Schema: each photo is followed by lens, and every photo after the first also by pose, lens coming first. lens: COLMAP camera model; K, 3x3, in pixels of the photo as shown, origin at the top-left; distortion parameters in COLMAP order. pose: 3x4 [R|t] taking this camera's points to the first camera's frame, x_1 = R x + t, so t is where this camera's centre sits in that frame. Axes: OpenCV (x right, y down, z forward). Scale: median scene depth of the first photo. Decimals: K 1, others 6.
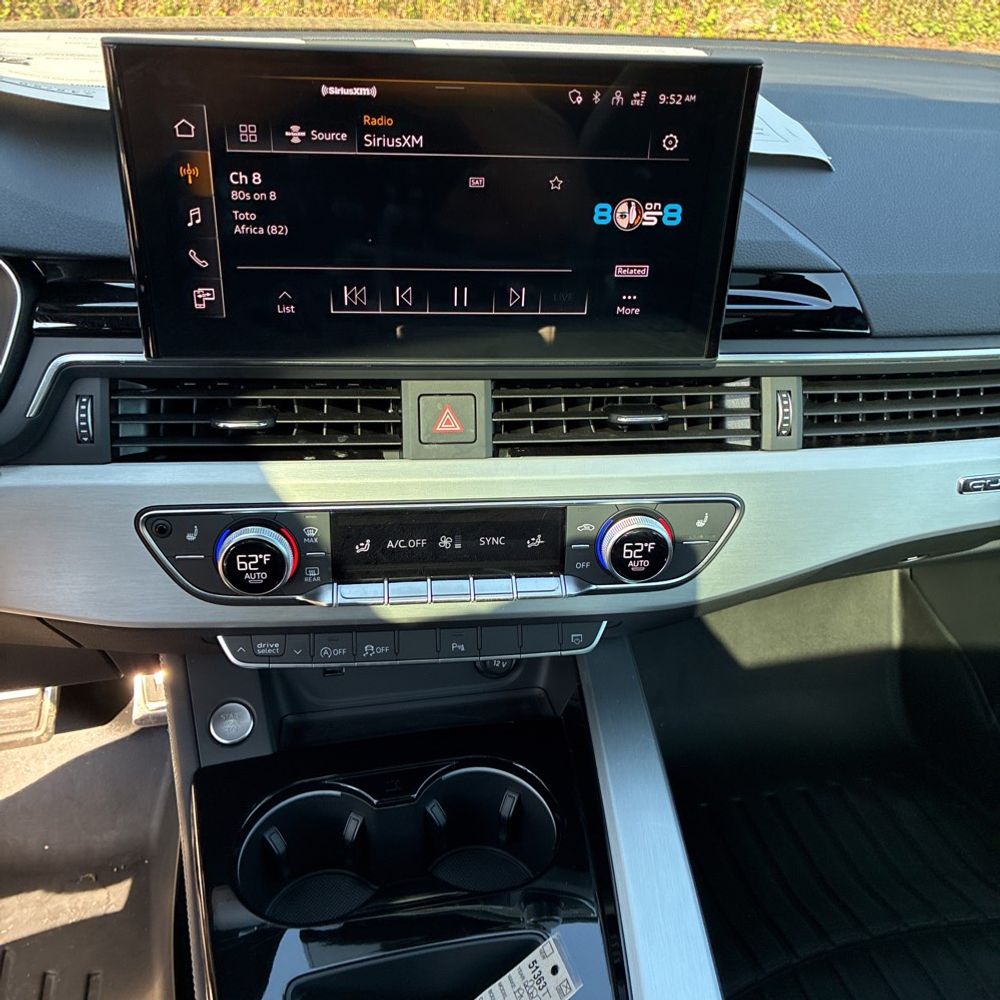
lens RADIAL K [[1011.8, 0, 497.8], [0, 1011.8, 489.6], [0, 0, 1]] dist [0.021402, 0.000000]
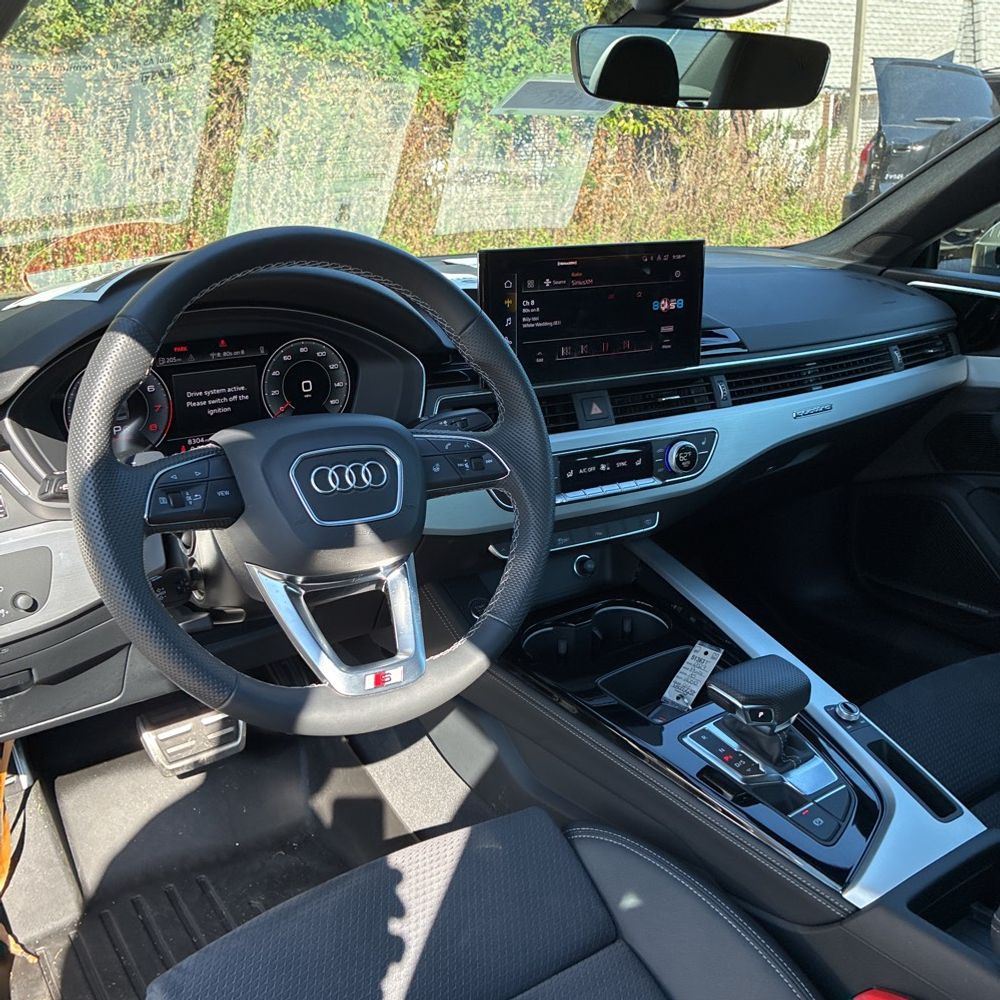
lens RADIAL K [[1011.8, 0, 472.3], [0, 1011.8, 486.9], [0, 0, 1]] dist [0.021402, 0.000000]
pose [[0.927421, -0.154573, 0.340583, -1.023488], [0.217511, 0.963684, -0.154927, 0.357238], [-0.304267, 0.217763, 0.927362, -0.843952]]
